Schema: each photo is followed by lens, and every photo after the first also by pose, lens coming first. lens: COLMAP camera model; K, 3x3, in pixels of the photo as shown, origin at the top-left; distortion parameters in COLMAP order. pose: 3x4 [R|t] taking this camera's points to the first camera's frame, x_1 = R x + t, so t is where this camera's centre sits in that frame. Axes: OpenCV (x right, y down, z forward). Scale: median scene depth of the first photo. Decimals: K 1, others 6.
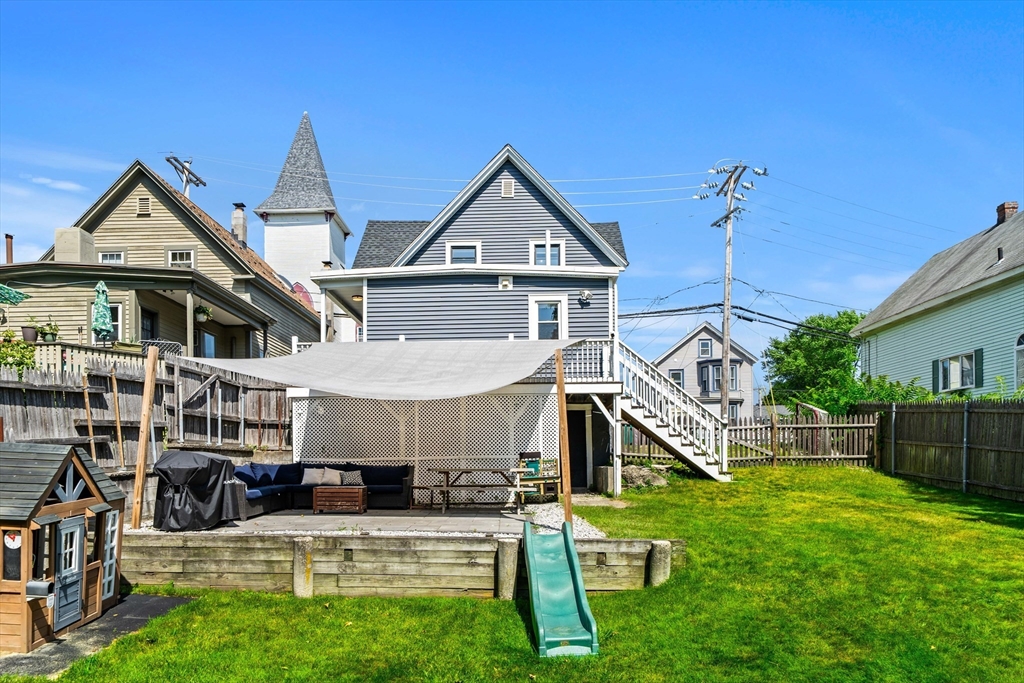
lens RADIAL K [[722.0, 0, 511.5], [0, 722.0, 448.6], [0, 0, 1]] dist [0.002462, 0.001625]
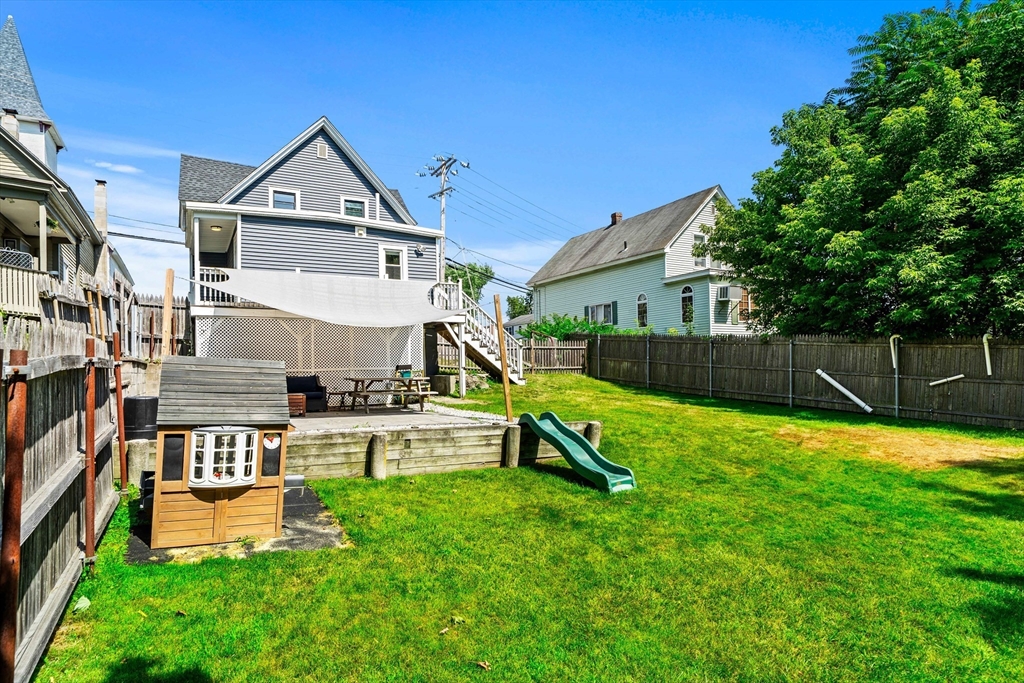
lens RADIAL K [[572.3, 0, 512.0], [0, 572.3, 341.5], [0, 0, 1]] dist [0.002639, 0.000666]
pose [[0.866518, 0.020034, 0.498744, -0.320319], [-0.003172, 0.999395, -0.034634, -0.002226], [-0.499136, 0.028429, 0.866057, -0.003664]]
